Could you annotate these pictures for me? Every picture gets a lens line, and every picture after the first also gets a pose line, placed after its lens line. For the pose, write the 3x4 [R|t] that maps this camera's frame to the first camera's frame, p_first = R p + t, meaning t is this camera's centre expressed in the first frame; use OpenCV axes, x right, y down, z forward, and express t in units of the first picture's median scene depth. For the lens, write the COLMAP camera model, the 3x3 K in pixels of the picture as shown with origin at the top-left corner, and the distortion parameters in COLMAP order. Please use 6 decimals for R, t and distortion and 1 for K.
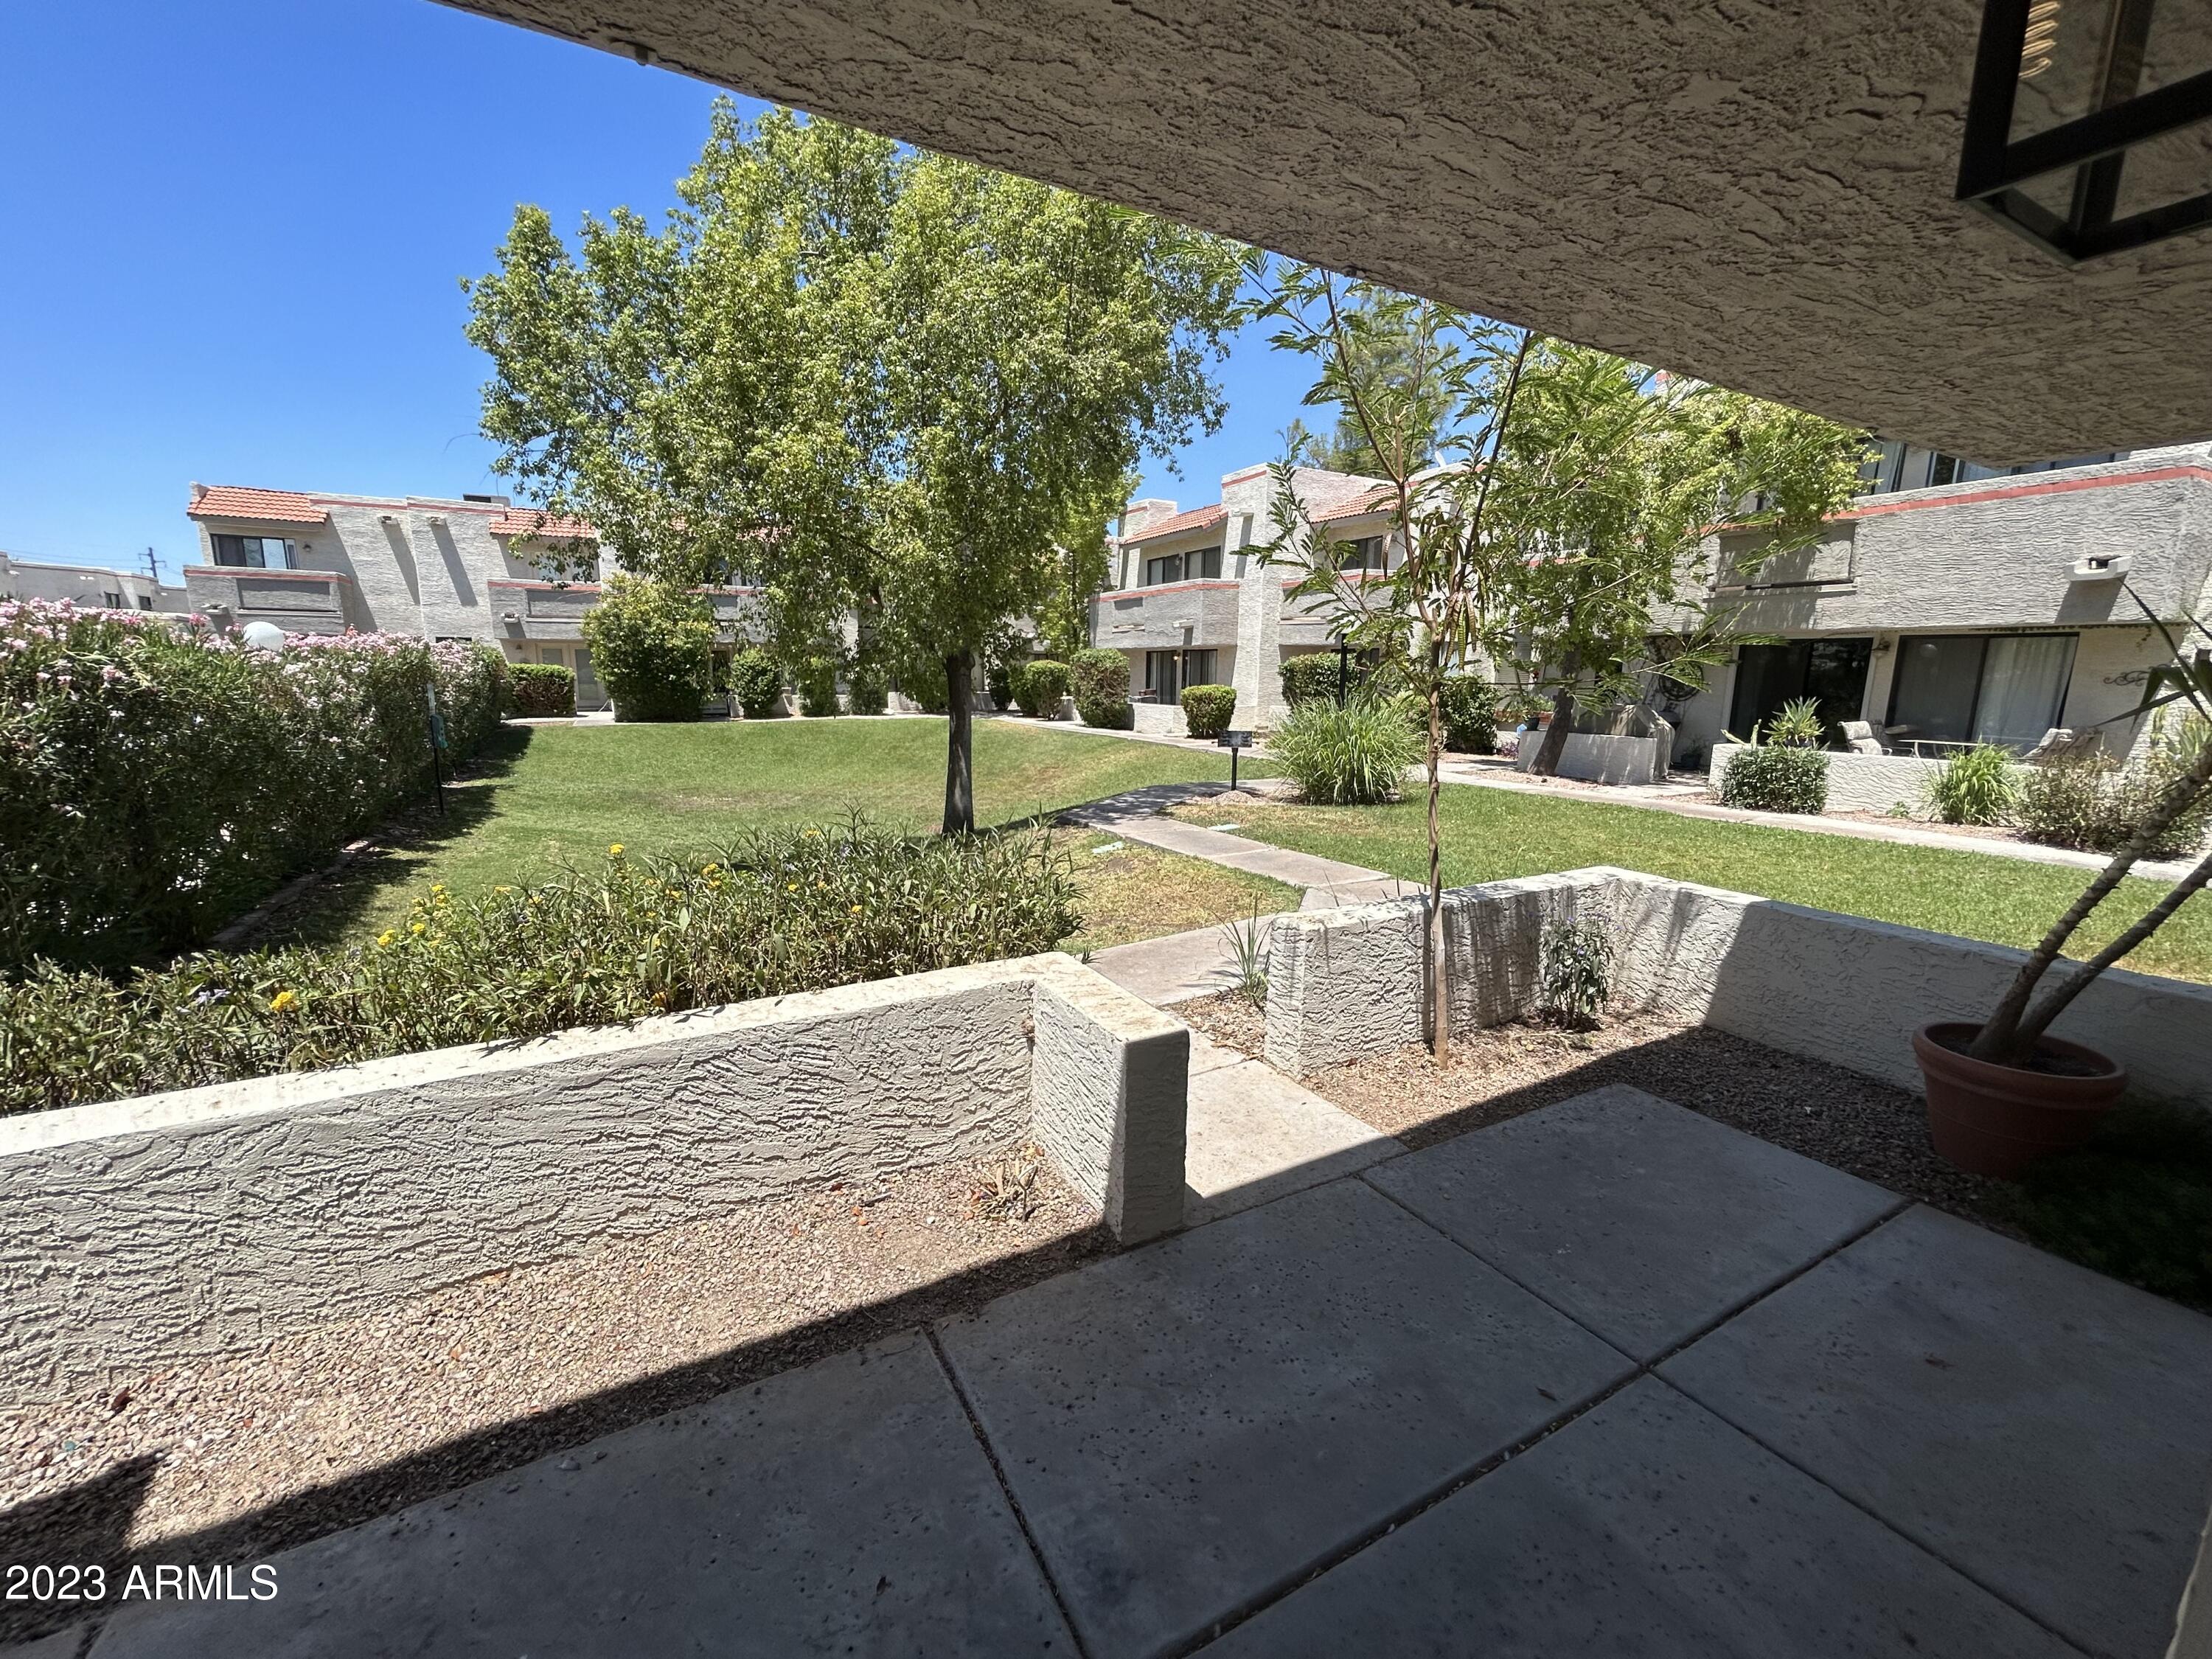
lens RADIAL K [[897.0, 0, 1111.1], [0, 897.0, 824.2], [0, 0, 1]] dist [0.003466, 0.001010]
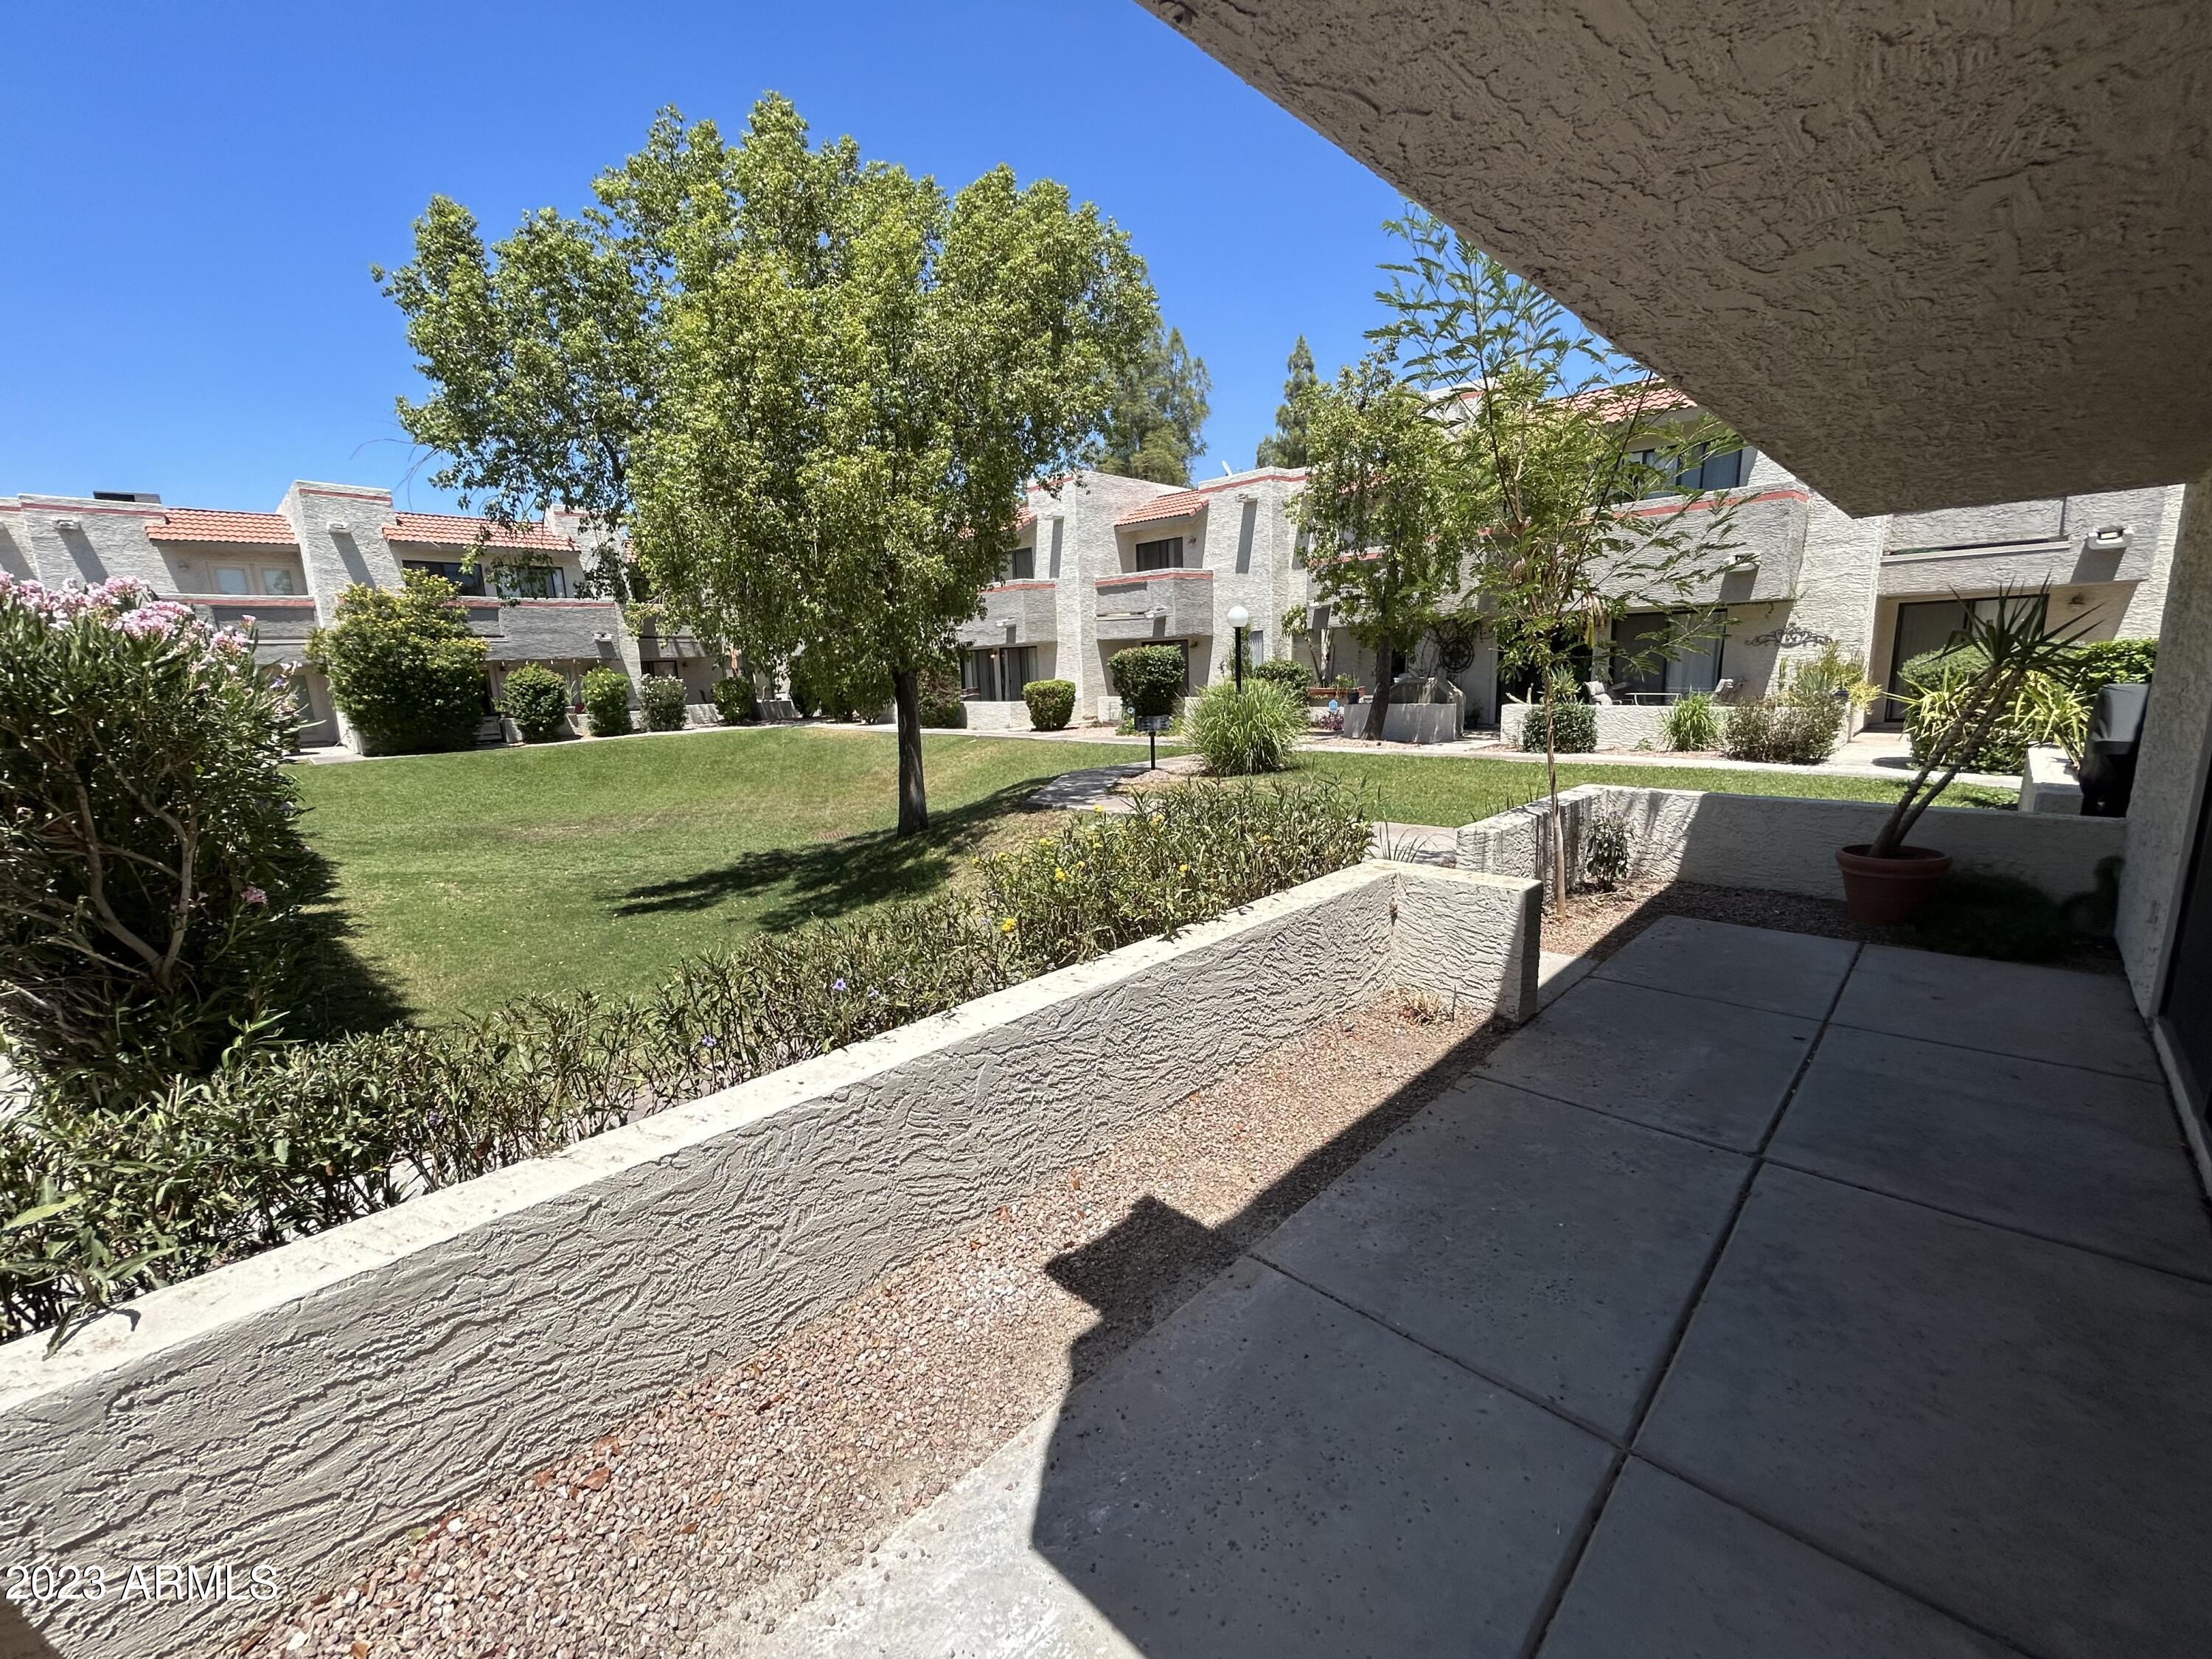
lens RADIAL K [[897.0, 0, 1108.0], [0, 897.0, 827.0], [0, 0, 1]] dist [0.003466, 0.001010]
pose [[0.959608, -0.092863, 0.265574, -1.000279], [0.091392, 0.995654, 0.017919, 0.035744], [-0.266084, 0.007076, 0.963924, -0.293666]]
